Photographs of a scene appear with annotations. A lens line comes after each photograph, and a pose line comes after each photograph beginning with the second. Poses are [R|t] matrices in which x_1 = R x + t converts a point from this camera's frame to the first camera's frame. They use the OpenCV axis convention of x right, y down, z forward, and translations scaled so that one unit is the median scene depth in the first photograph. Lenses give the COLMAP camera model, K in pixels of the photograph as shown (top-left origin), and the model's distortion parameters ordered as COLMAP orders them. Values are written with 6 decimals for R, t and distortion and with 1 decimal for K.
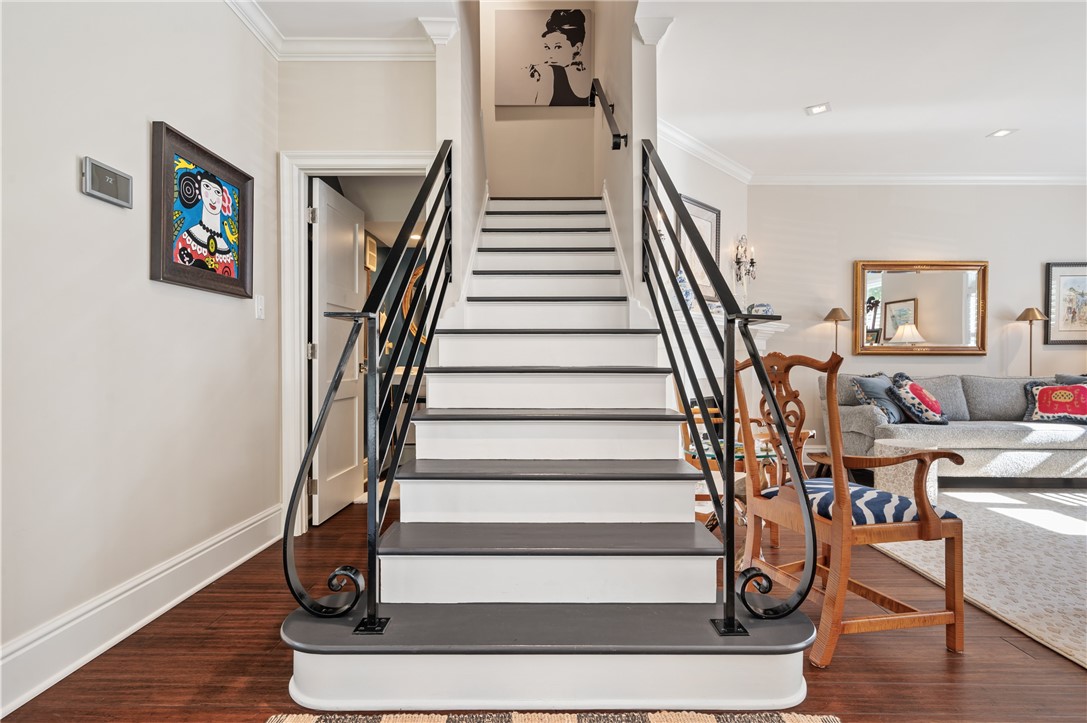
lens RADIAL K [[524.8, 0, 546.4], [0, 524.8, 361.7], [0, 0, 1]] dist [0.010192, 0.000881]
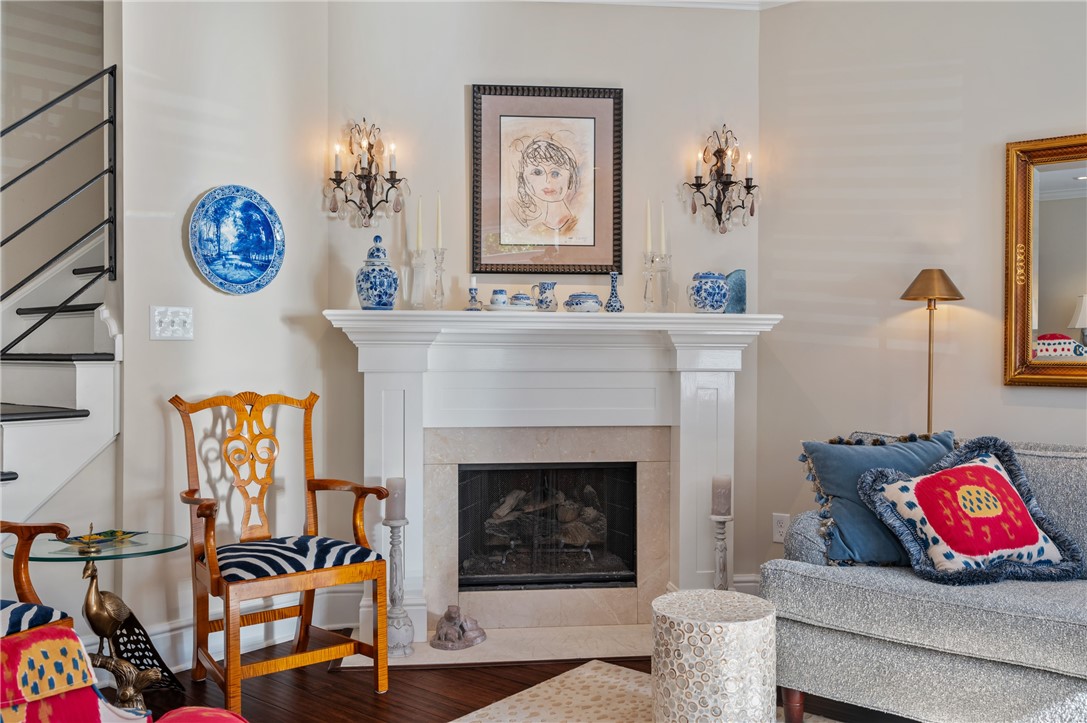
lens RADIAL K [[935.0, 0, 541.4], [0, 935.0, 366.1], [0, 0, 1]] dist [0.005361, -0.000085]
pose [[0.770298, 0.008962, -0.637622, 0.854203], [-0.004274, 0.999951, 0.008890, -0.034988], [0.637670, -0.004123, 0.770298, 0.276373]]
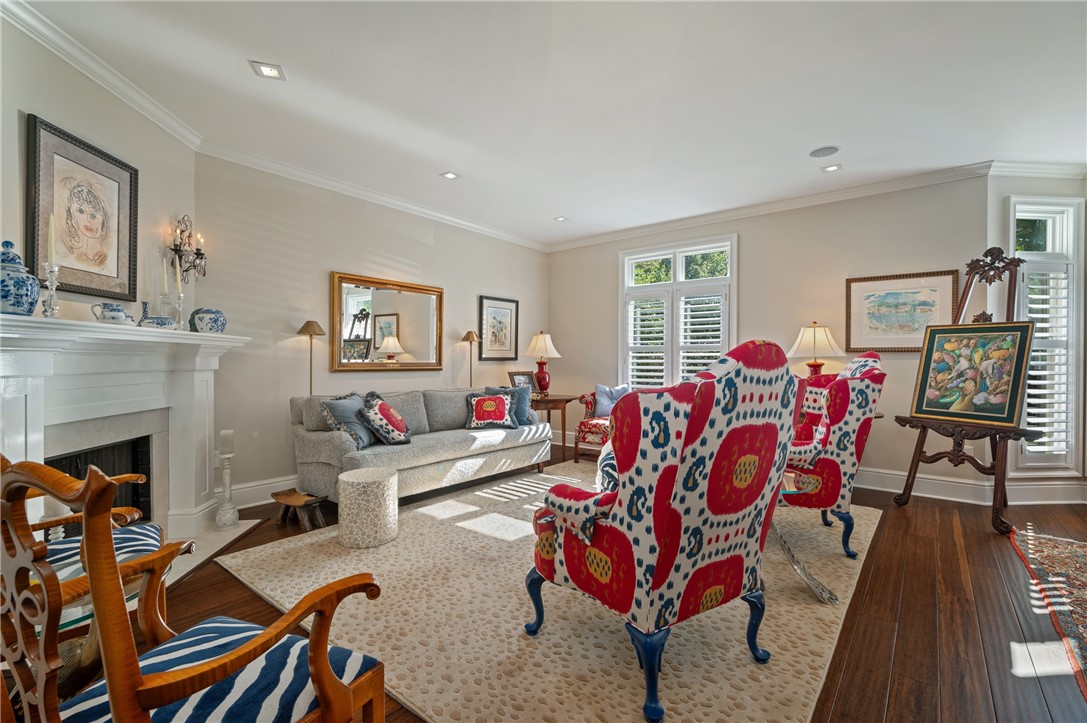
lens RADIAL K [[482.2, 0, 546.0], [0, 482.2, 360.7], [0, 0, 1]] dist [0.000996, 0.000512]
pose [[0.630098, -0.001314, 0.776514, 0.179283], [0.000047, 0.999999, 0.001655, -0.037935], [-0.776515, -0.001006, 0.630097, 0.184567]]
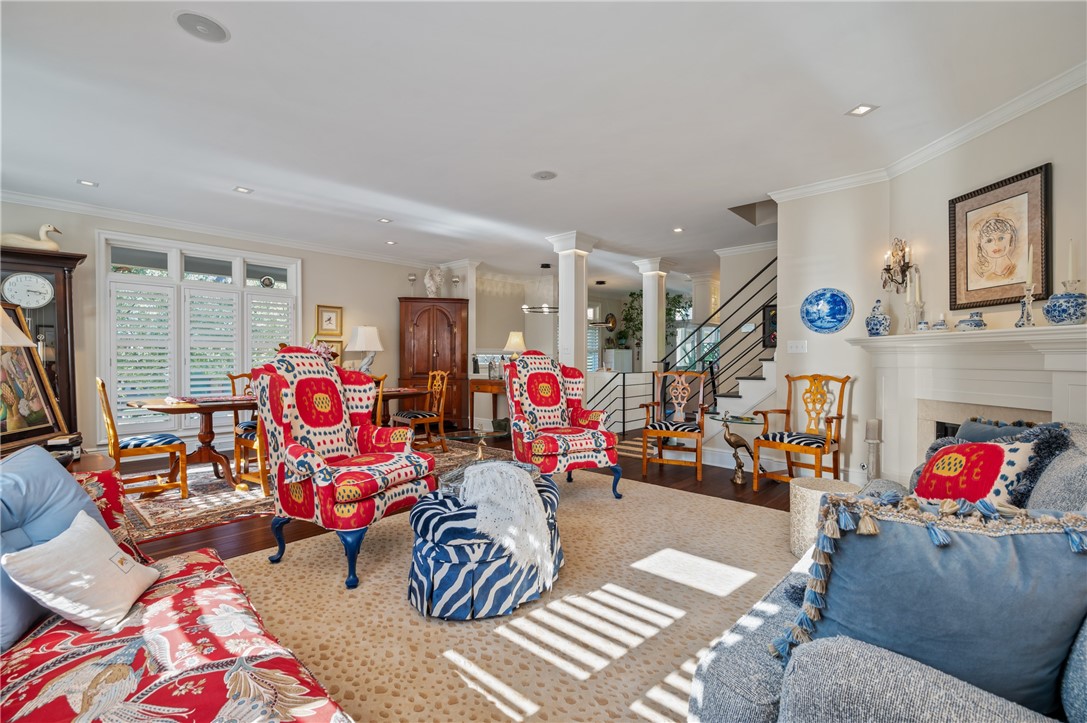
lens RADIAL K [[482.2, 0, 537.7], [0, 482.2, 362.8], [0, 0, 1]] dist [0.000996, 0.000512]
pose [[-0.685693, 0.005524, -0.727870, 1.261826], [-0.003031, 0.999941, 0.010444, -0.036985], [0.727884, 0.009368, -0.685636, 0.972845]]
